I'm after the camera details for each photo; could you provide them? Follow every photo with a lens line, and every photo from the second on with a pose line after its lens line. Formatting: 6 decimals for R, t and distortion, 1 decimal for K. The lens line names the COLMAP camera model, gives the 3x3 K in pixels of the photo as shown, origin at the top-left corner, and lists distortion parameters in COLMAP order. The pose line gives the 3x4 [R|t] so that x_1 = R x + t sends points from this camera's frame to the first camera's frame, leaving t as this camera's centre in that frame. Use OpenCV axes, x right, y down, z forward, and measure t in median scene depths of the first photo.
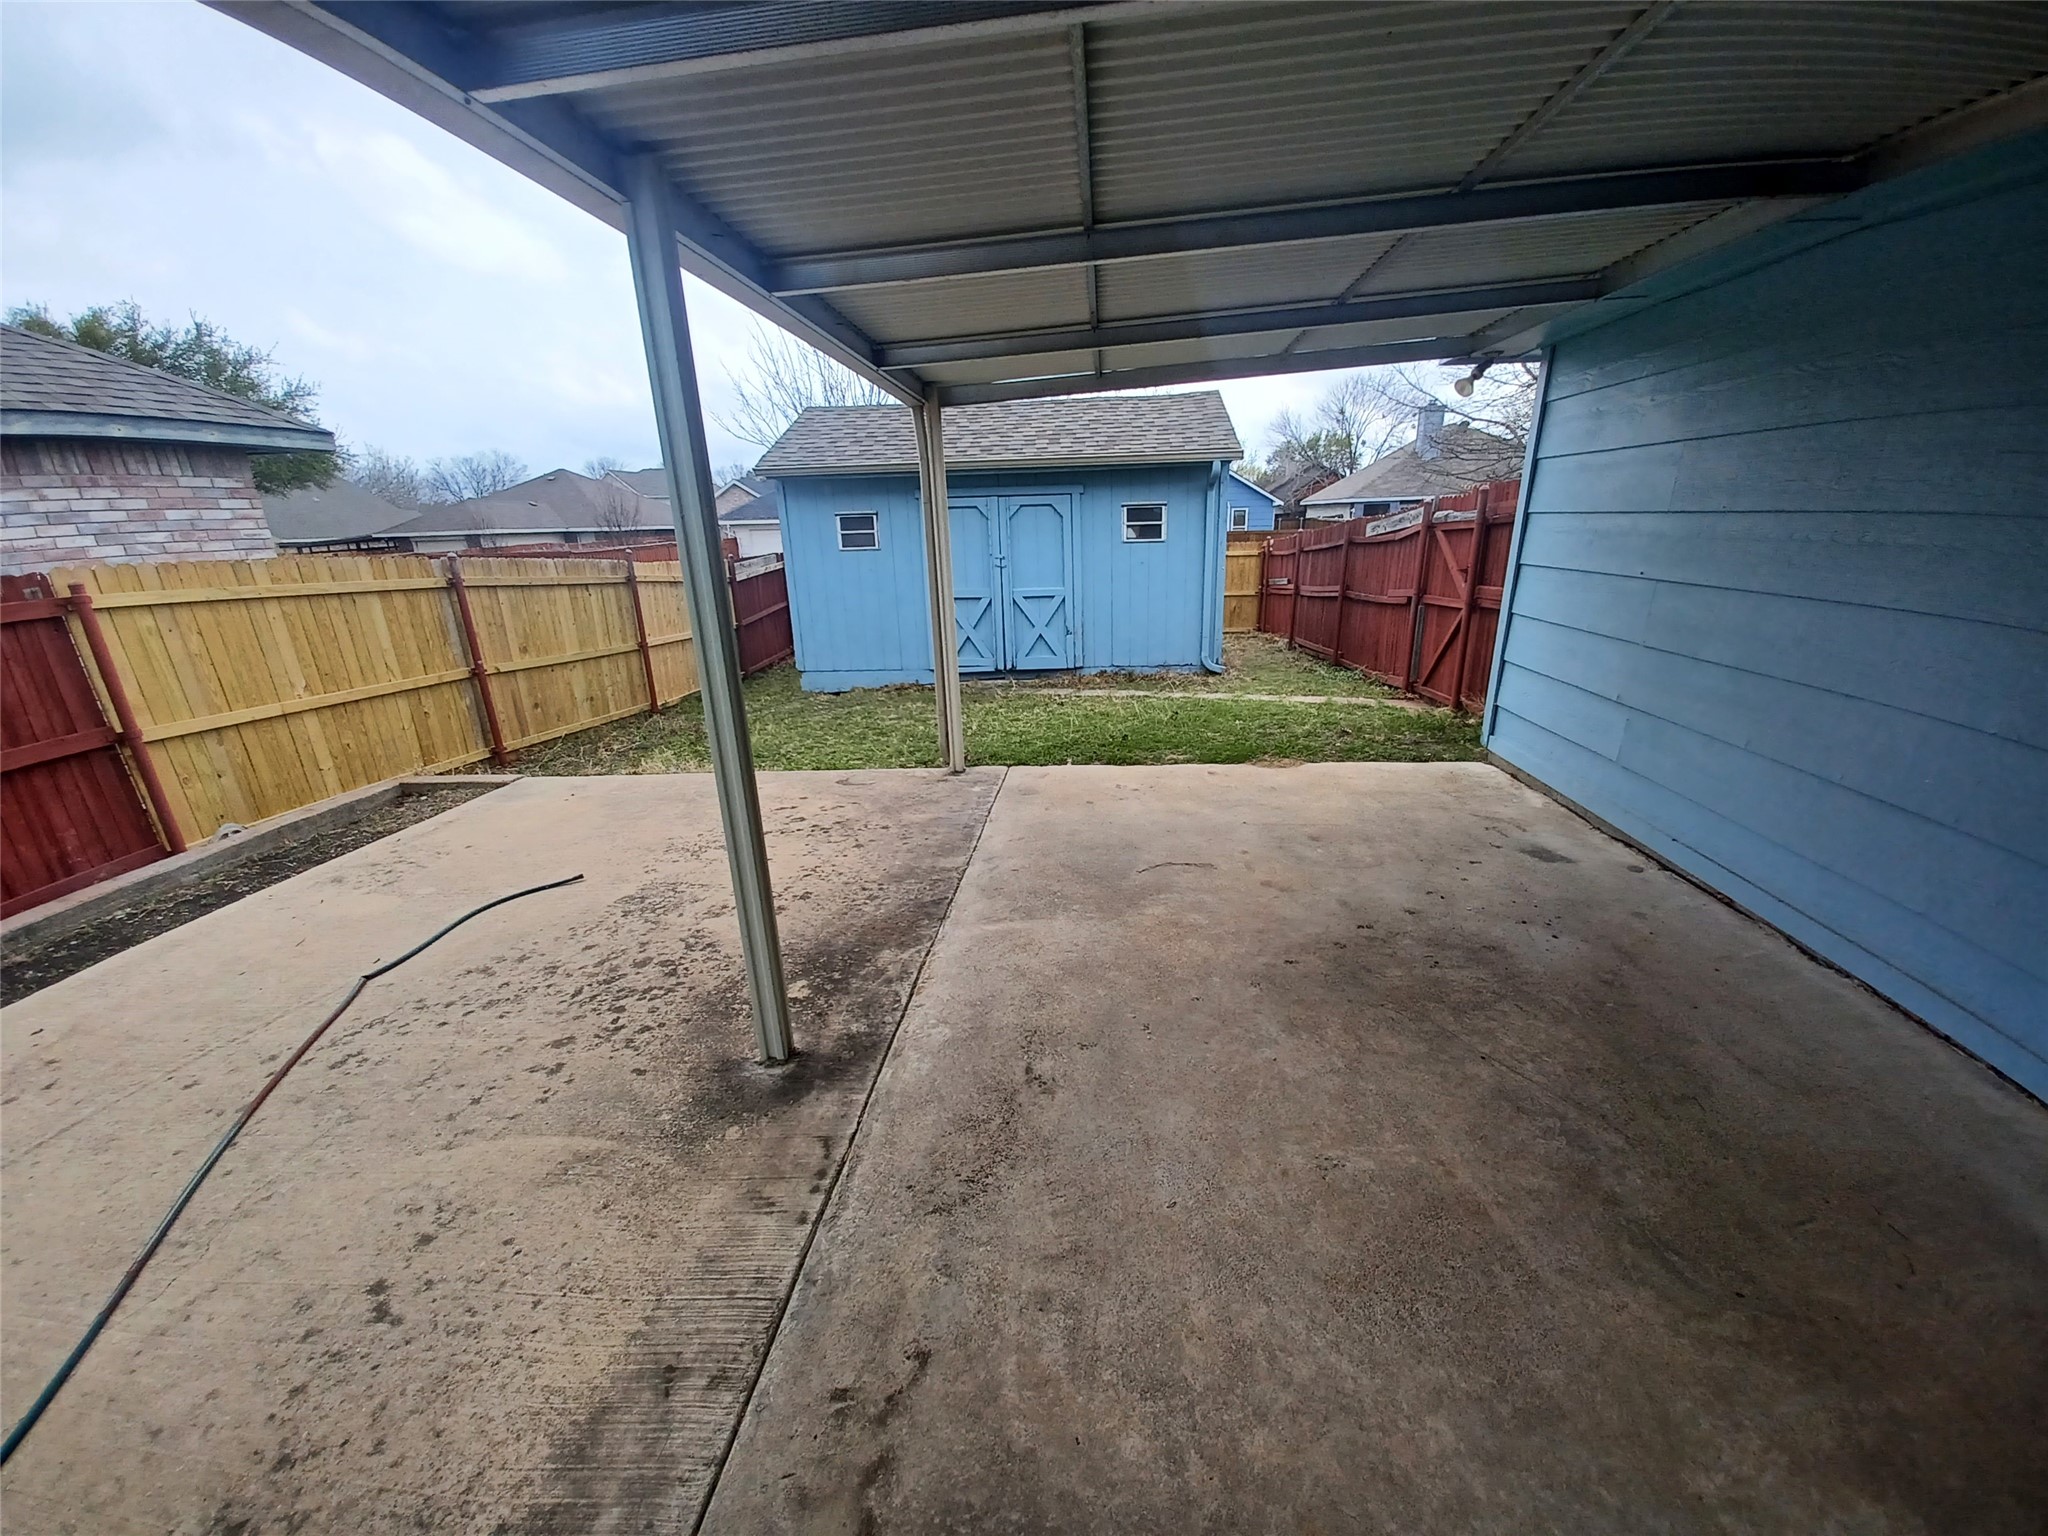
lens RADIAL K [[805.7, 0, 1037.2], [0, 805.7, 826.4], [0, 0, 1]] dist [0.000509, -0.010842]
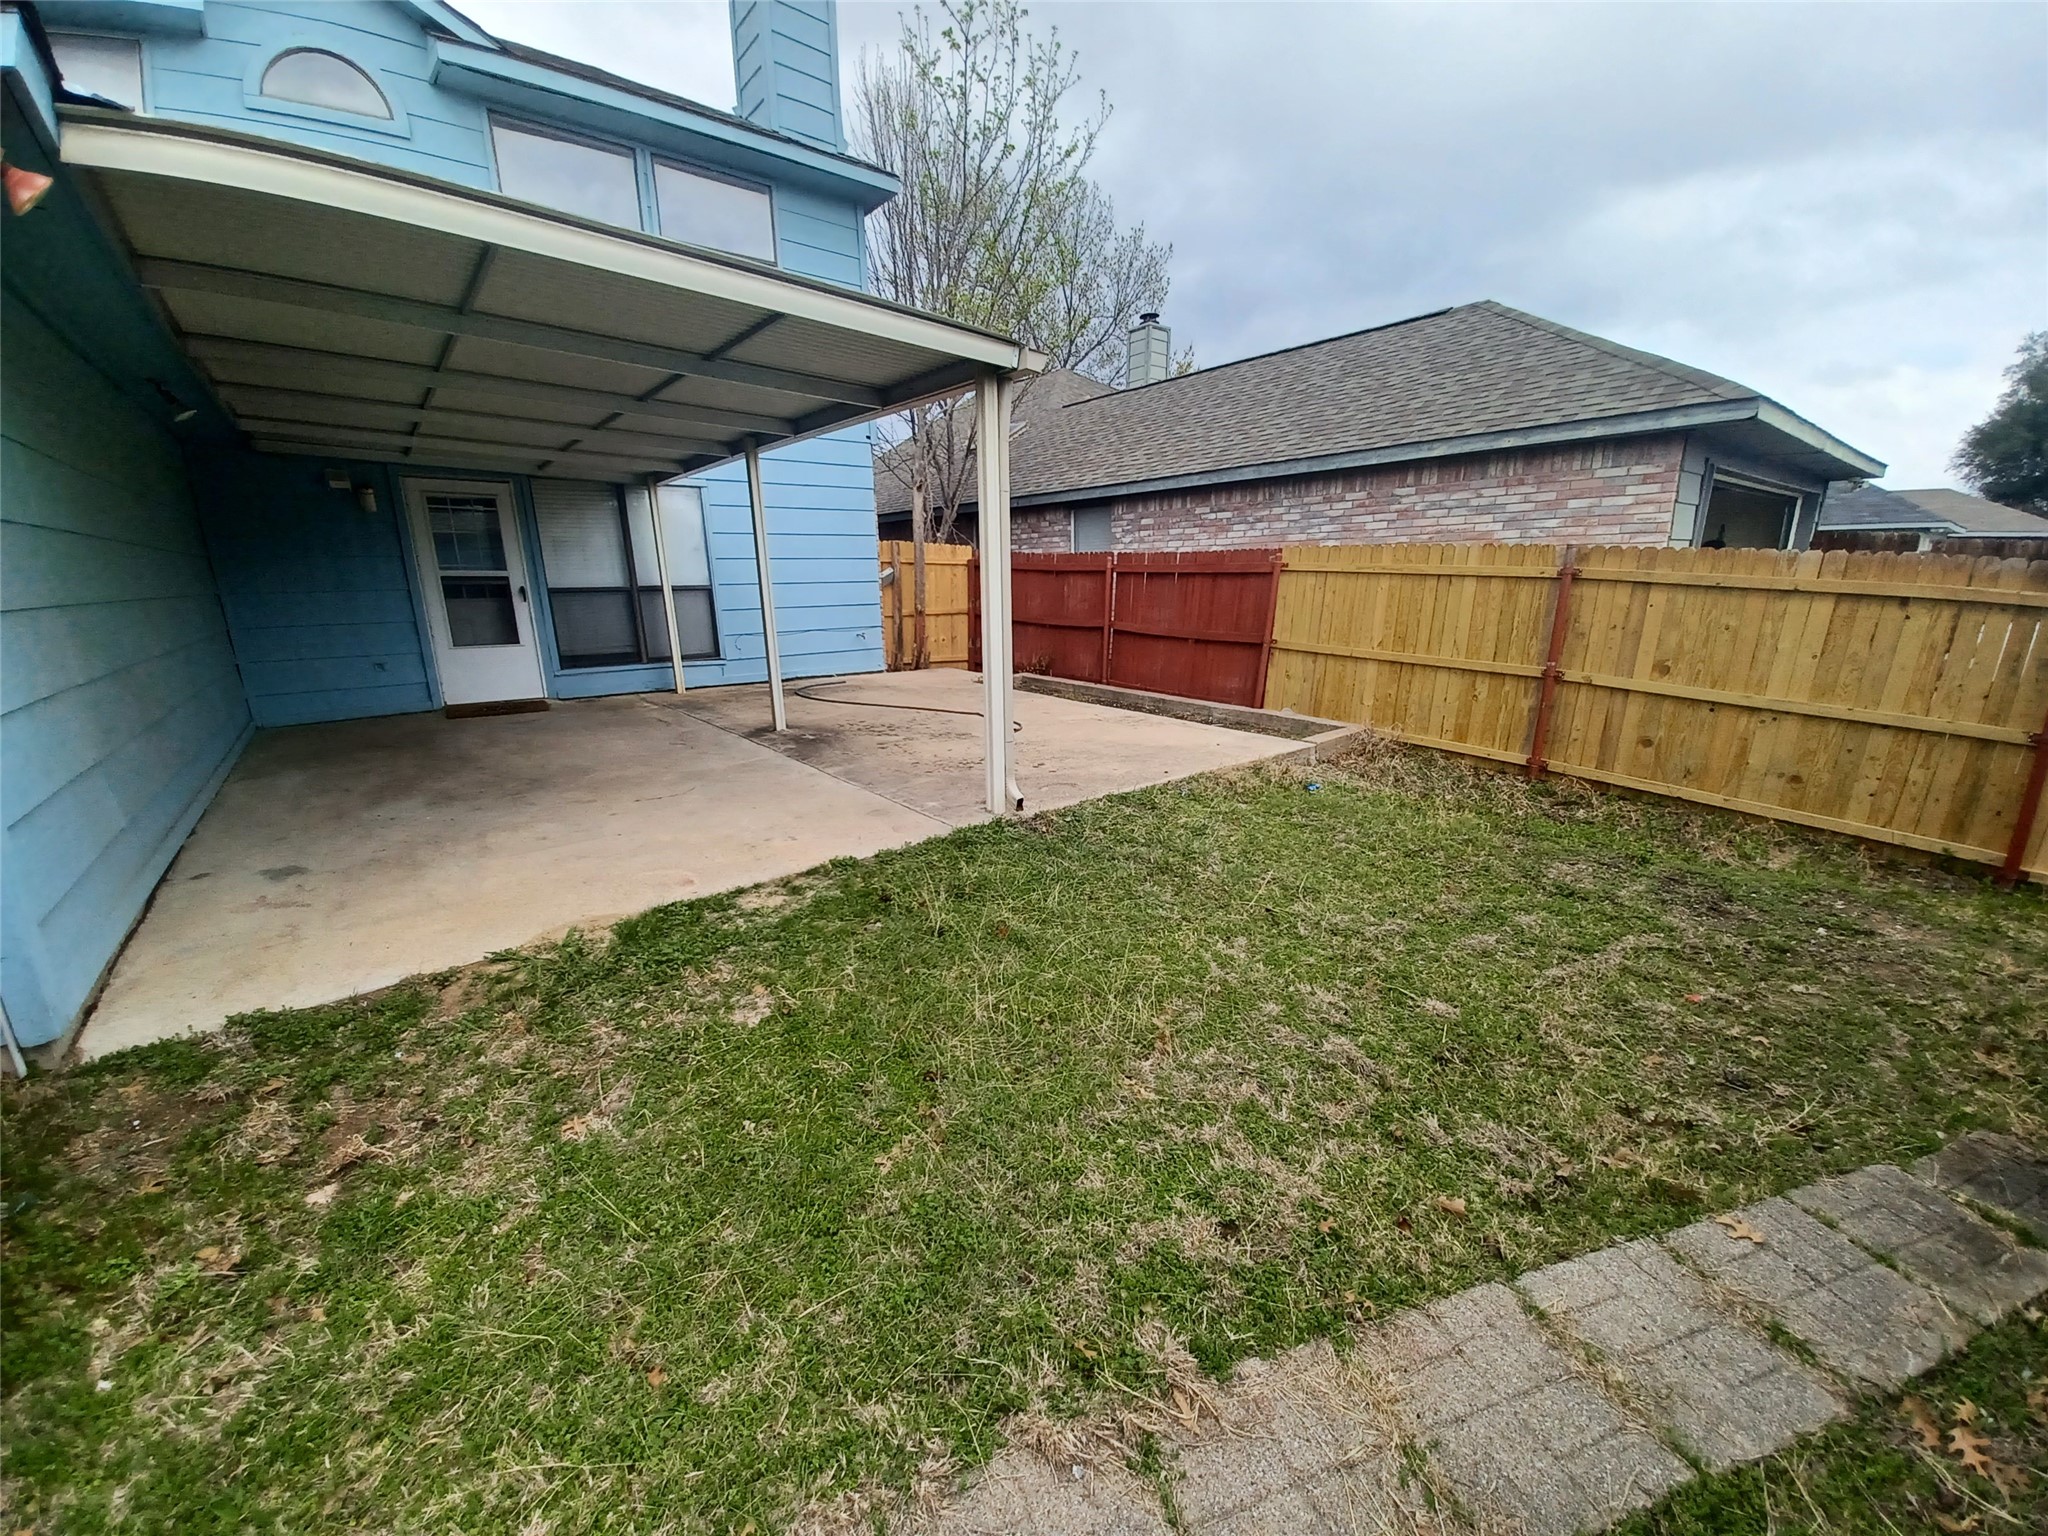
lens RADIAL K [[805.7, 0, 1037.2], [0, 805.7, 826.4], [0, 0, 1]] dist [0.000509, -0.010842]
pose [[-0.721717, 0.239345, -0.649491, 0.432755], [-0.213239, 0.815801, 0.537585, -0.530716], [0.658524, 0.526481, -0.537739, 1.534556]]
